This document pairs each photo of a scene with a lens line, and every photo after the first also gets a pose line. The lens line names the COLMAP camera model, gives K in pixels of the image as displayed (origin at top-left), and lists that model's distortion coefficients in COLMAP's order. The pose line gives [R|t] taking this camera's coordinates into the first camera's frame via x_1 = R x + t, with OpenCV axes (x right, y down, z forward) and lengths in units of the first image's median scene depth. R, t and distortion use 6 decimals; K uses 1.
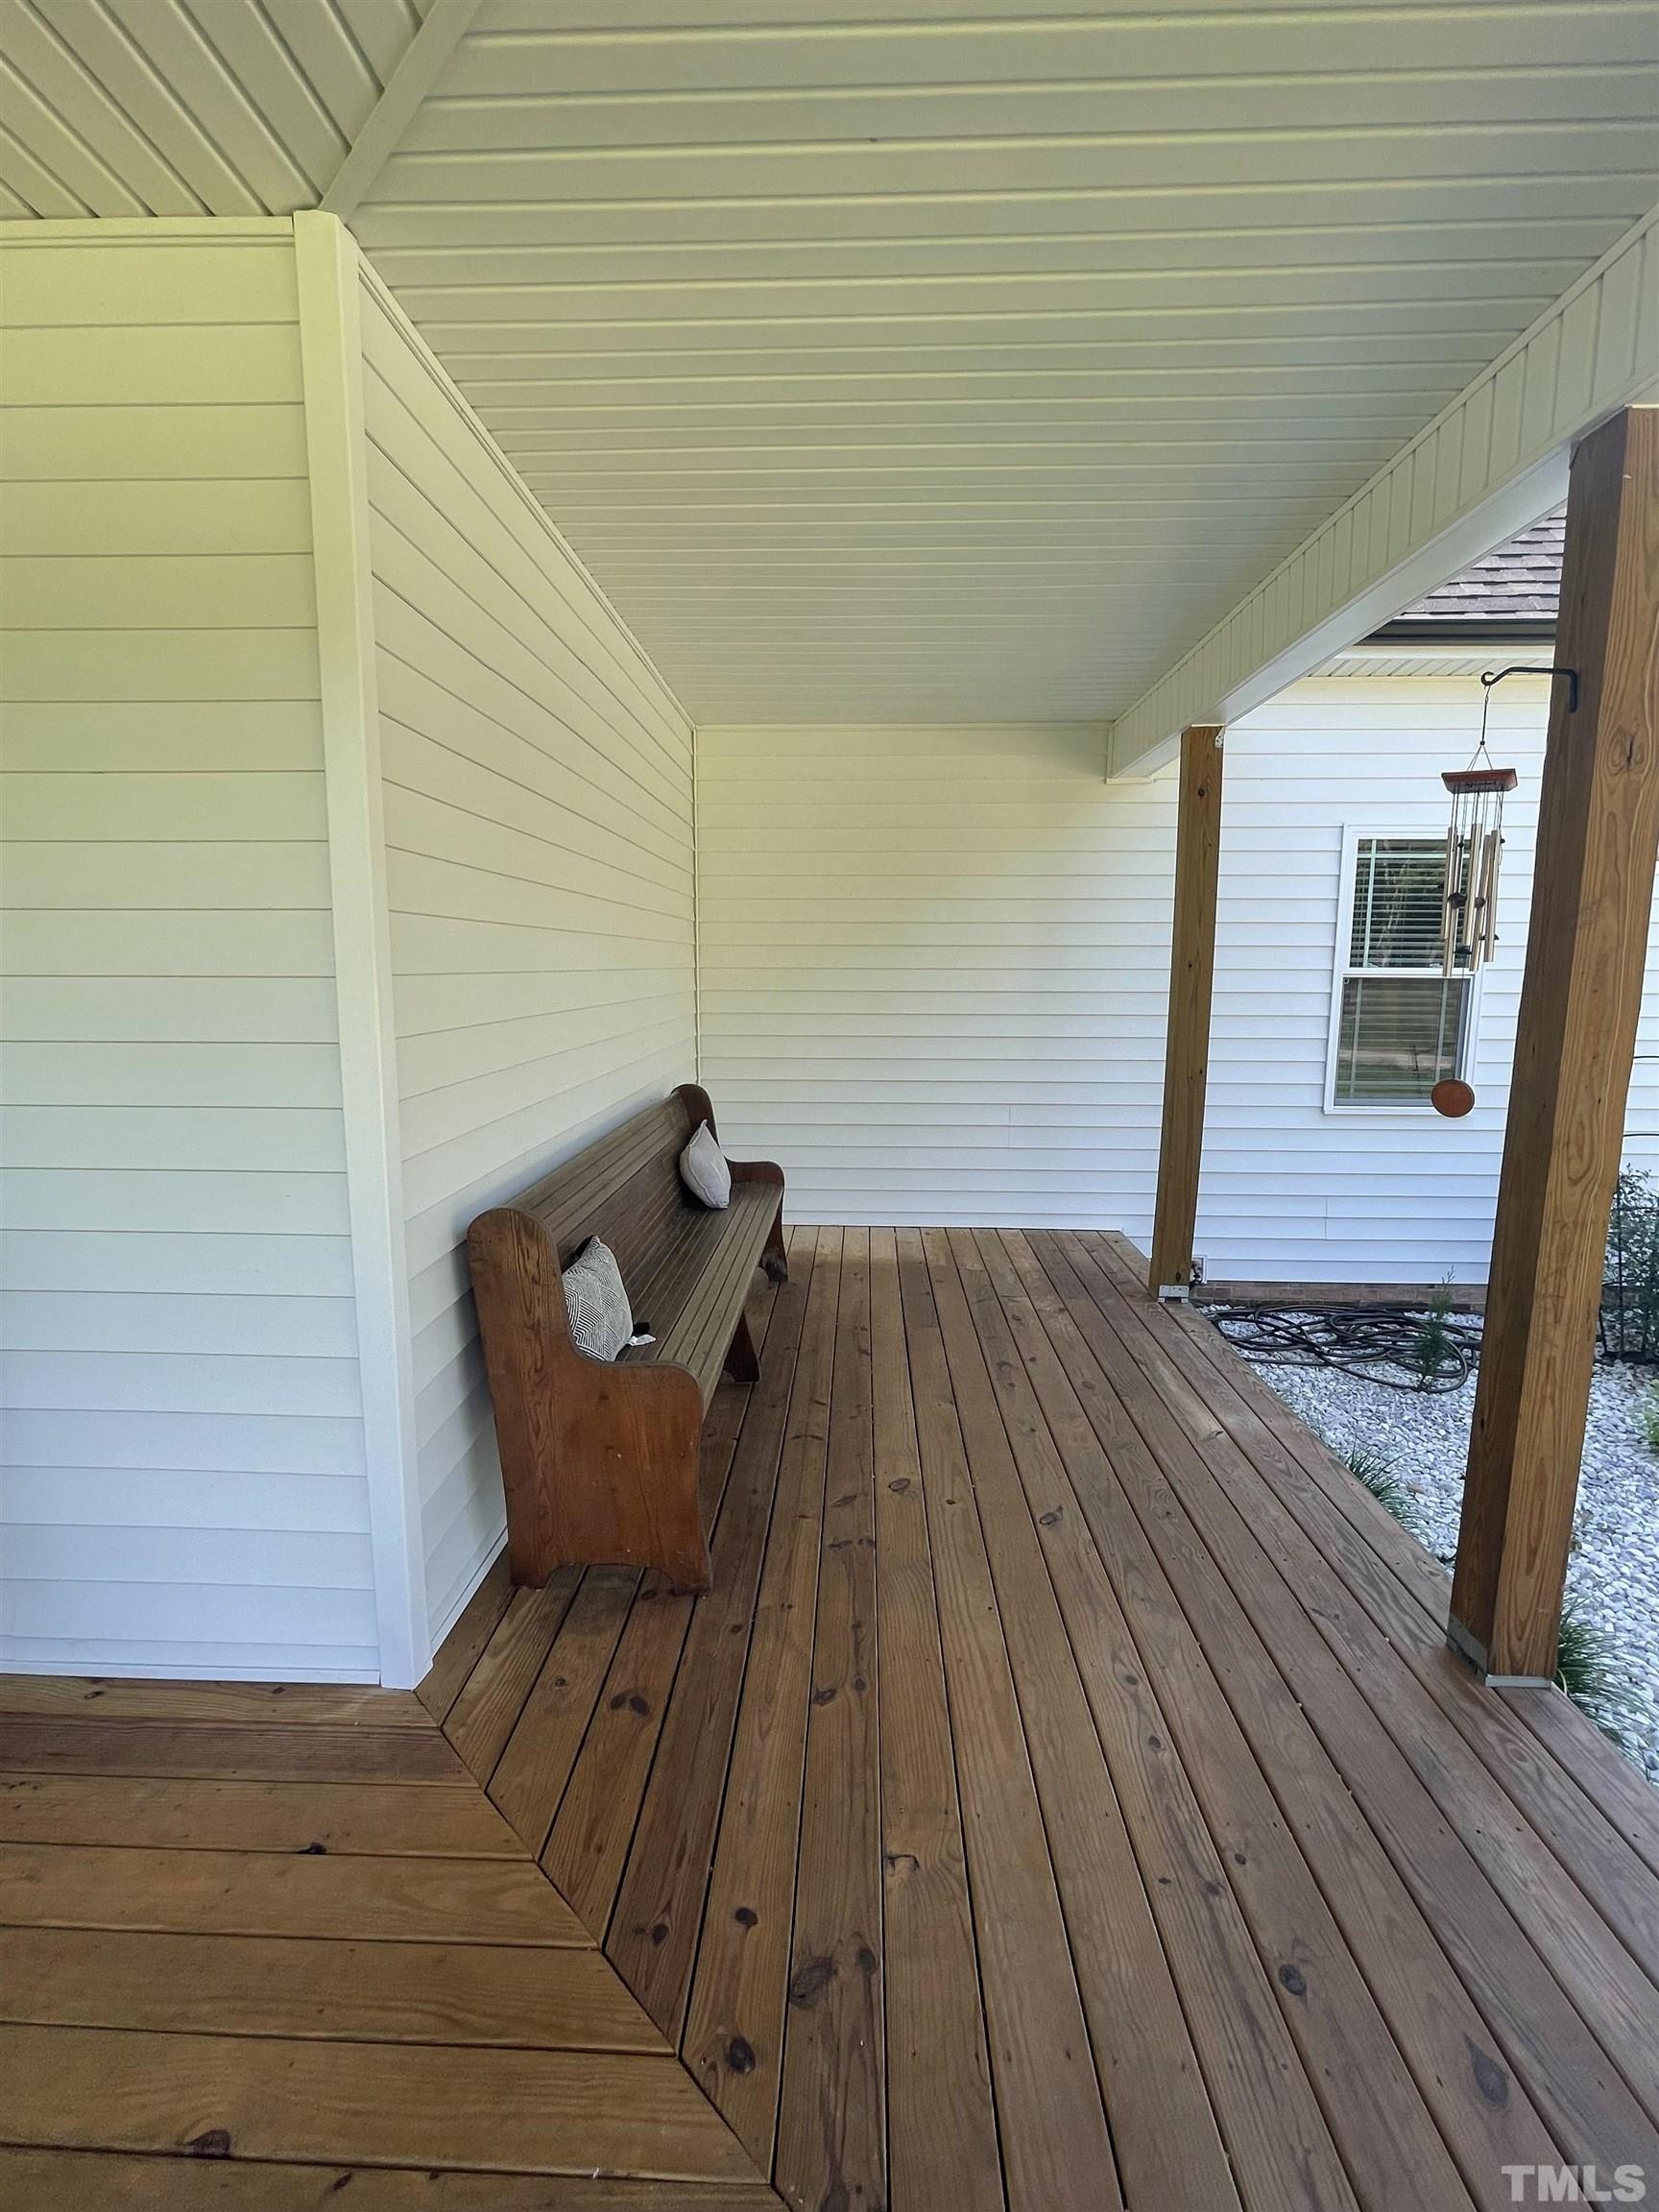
lens RADIAL K [[1006.9, 0, 824.9], [0, 1006.9, 1102.5], [0, 0, 1]] dist [-0.011718, 0.008254]
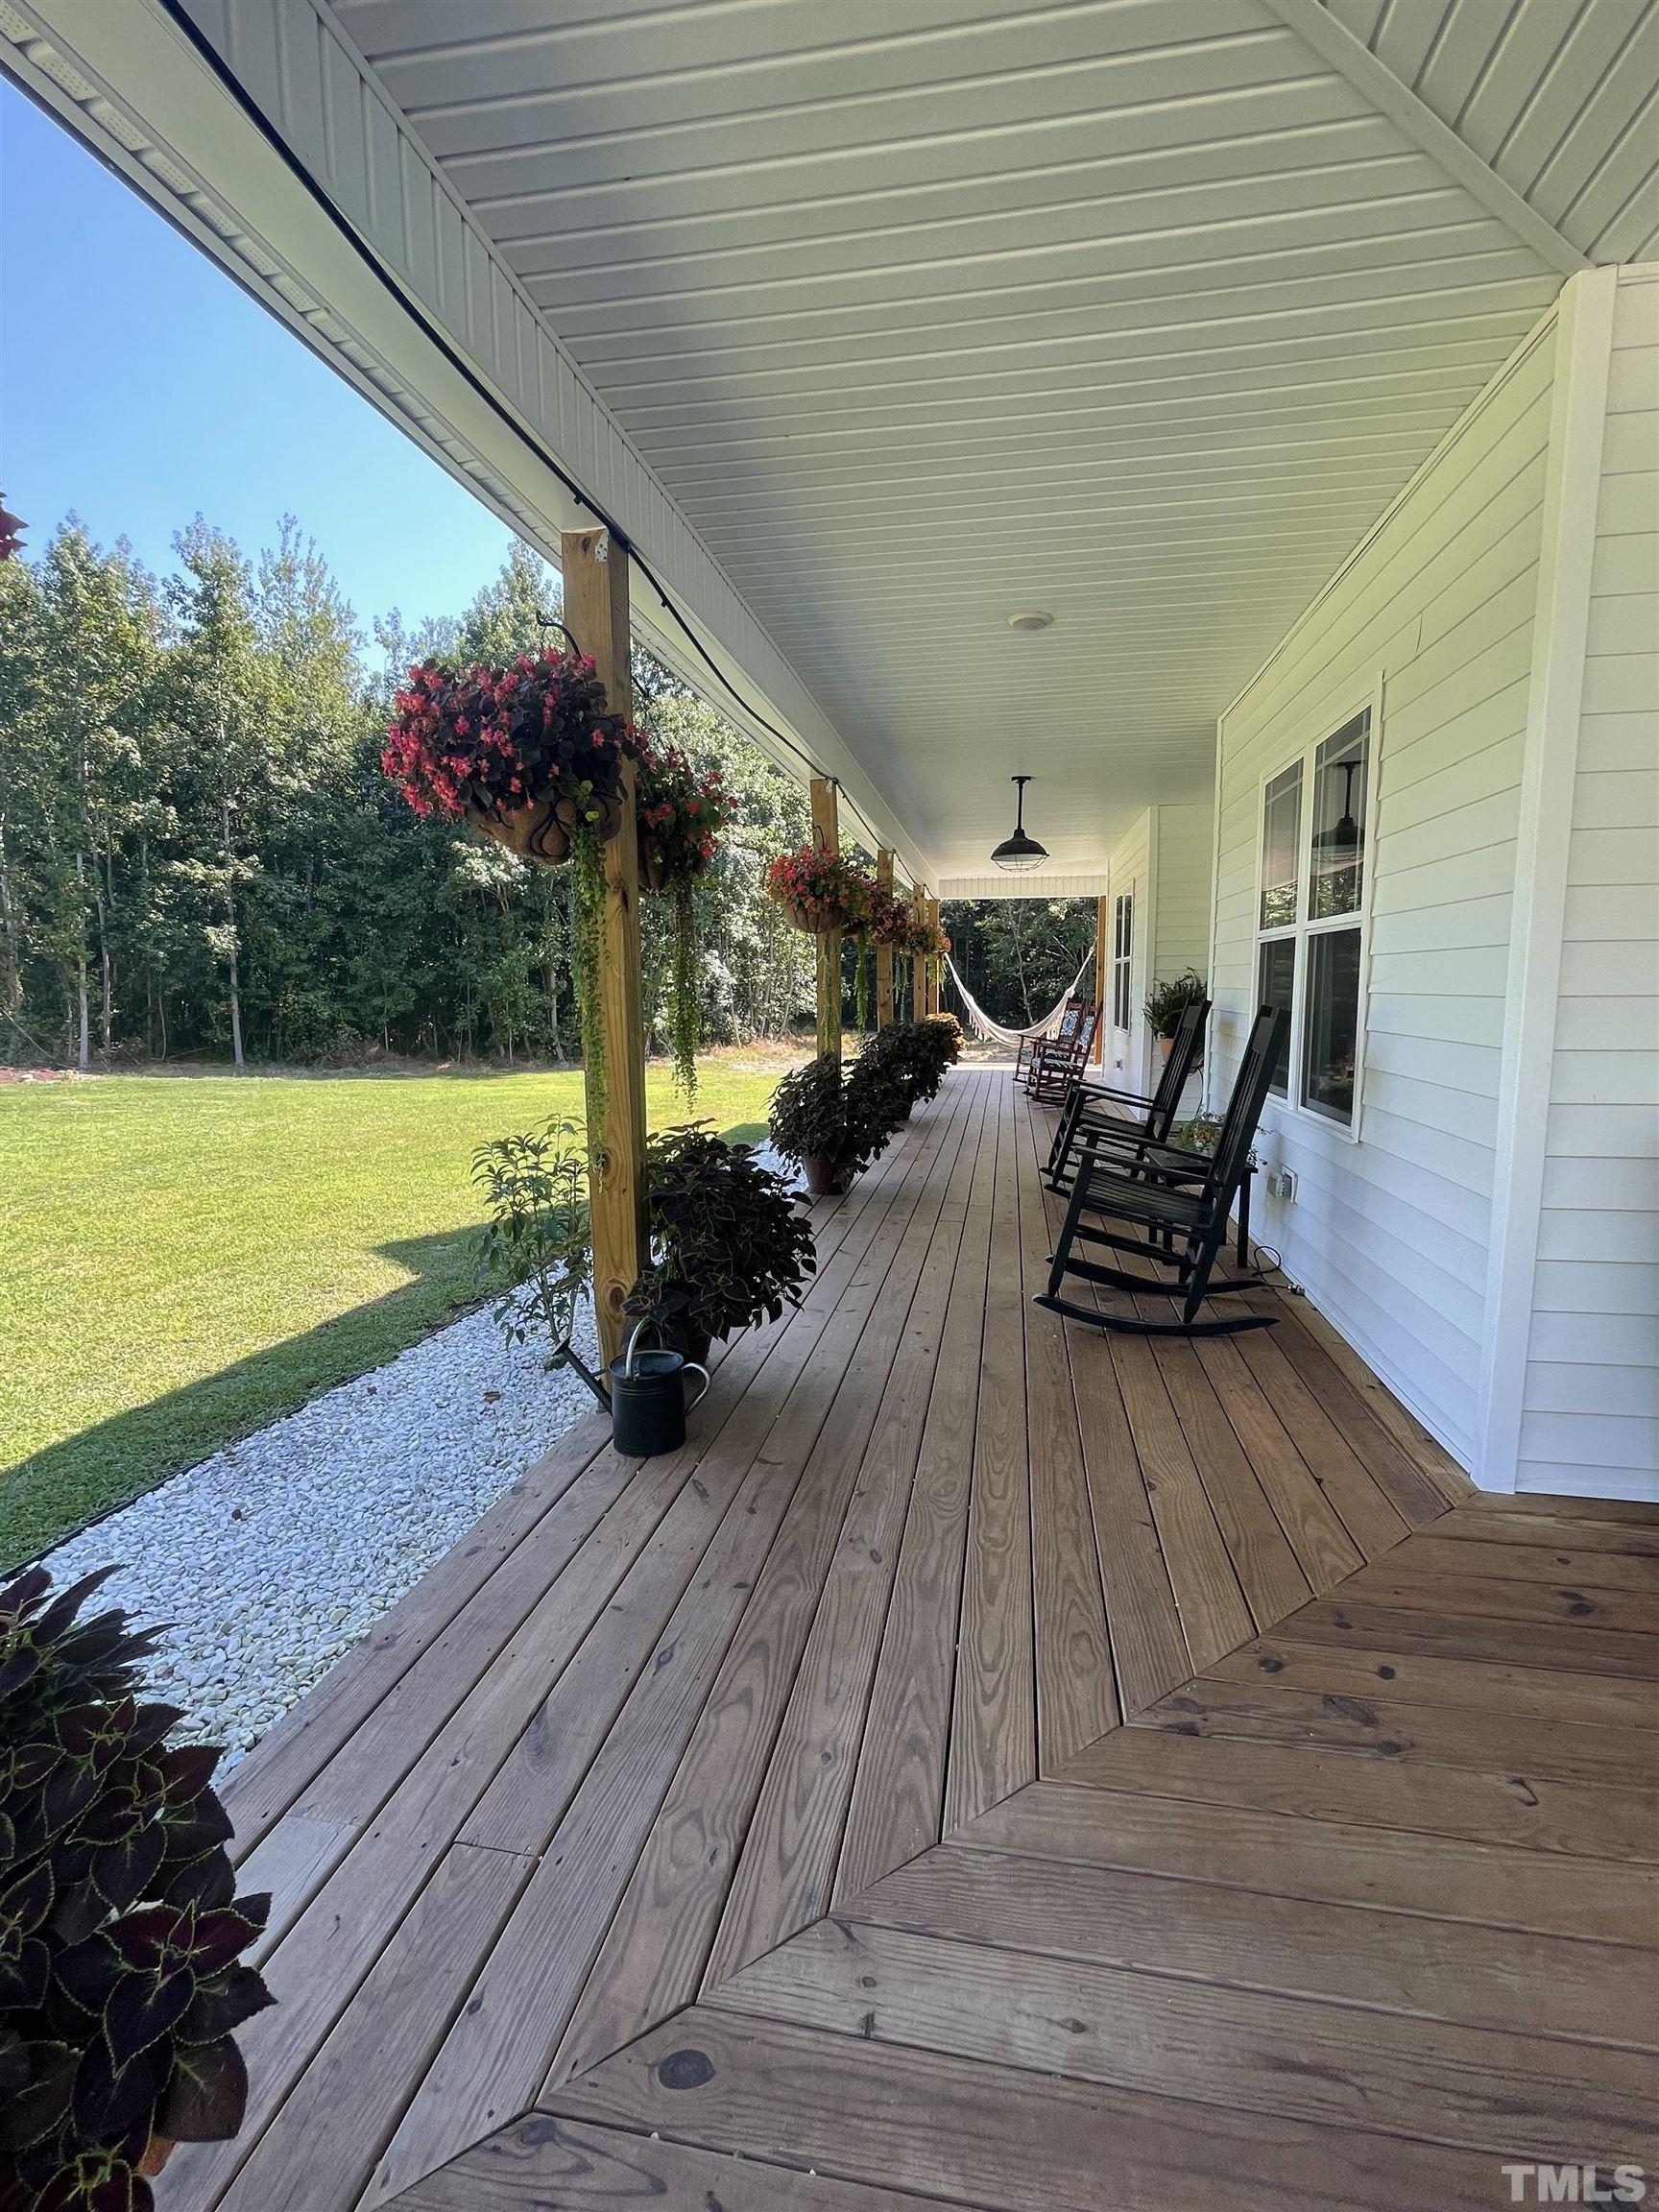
lens RADIAL K [[1006.9, 0, 824.9], [0, 1006.9, 1102.5], [0, 0, 1]] dist [-0.011718, 0.008254]
pose [[-0.138376, 0.115298, -0.983645, 0.829572], [-0.128658, 0.982691, 0.133286, 0.073991], [0.981987, 0.144998, -0.121147, 0.316432]]
